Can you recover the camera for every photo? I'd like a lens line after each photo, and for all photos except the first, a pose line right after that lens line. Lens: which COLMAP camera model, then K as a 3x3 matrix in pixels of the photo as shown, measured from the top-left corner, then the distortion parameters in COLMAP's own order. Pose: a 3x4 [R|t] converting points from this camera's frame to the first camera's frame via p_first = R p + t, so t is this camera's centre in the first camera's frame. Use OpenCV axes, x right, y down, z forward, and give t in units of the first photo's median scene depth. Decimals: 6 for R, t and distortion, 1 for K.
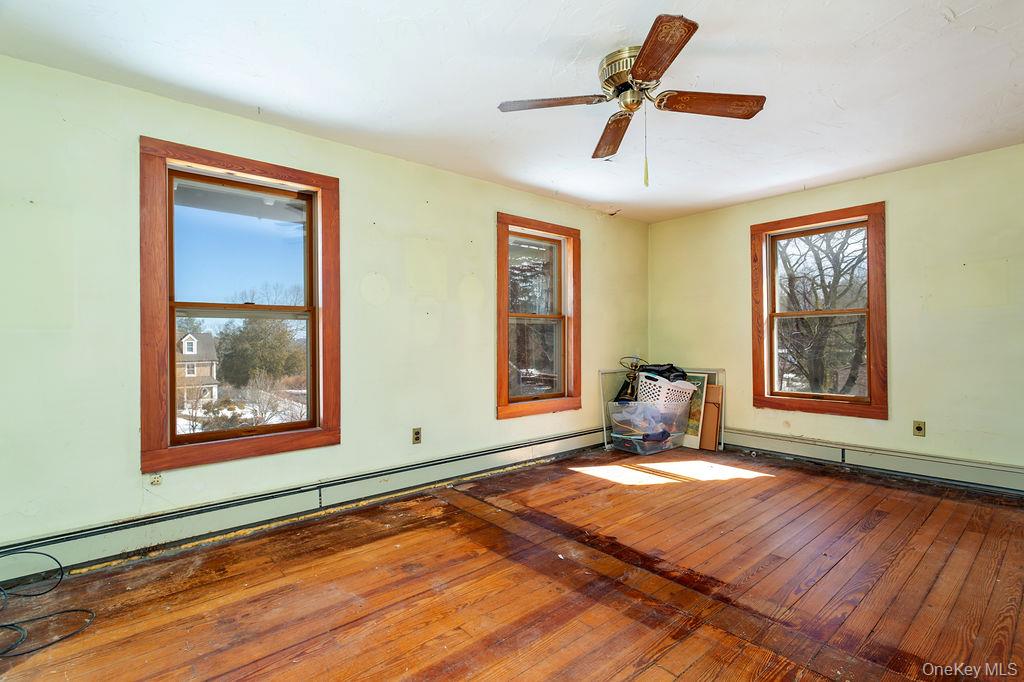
lens RADIAL K [[484.0, 0, 507.2], [0, 484.0, 339.5], [0, 0, 1]] dist [0.003633, 0.000821]
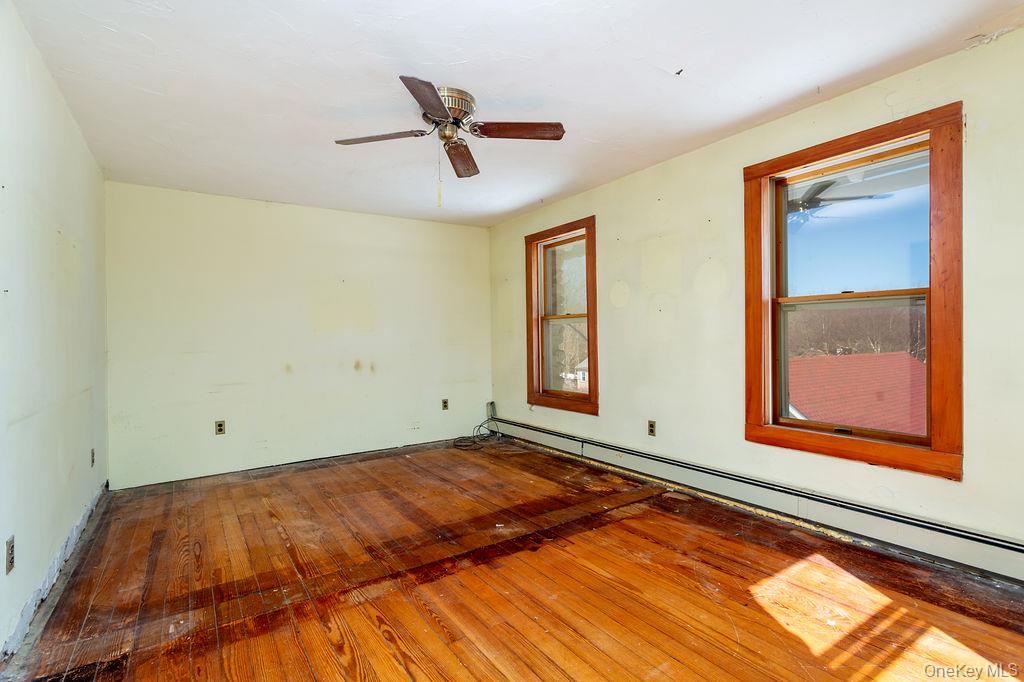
lens RADIAL K [[484.0, 0, 508.1], [0, 484.0, 335.3], [0, 0, 1]] dist [0.003633, 0.000821]
pose [[-0.121395, 0.002433, -0.992601, 1.075174], [0.017682, 0.999844, 0.000289, -0.009497], [0.992447, -0.017516, -0.121419, 0.990294]]
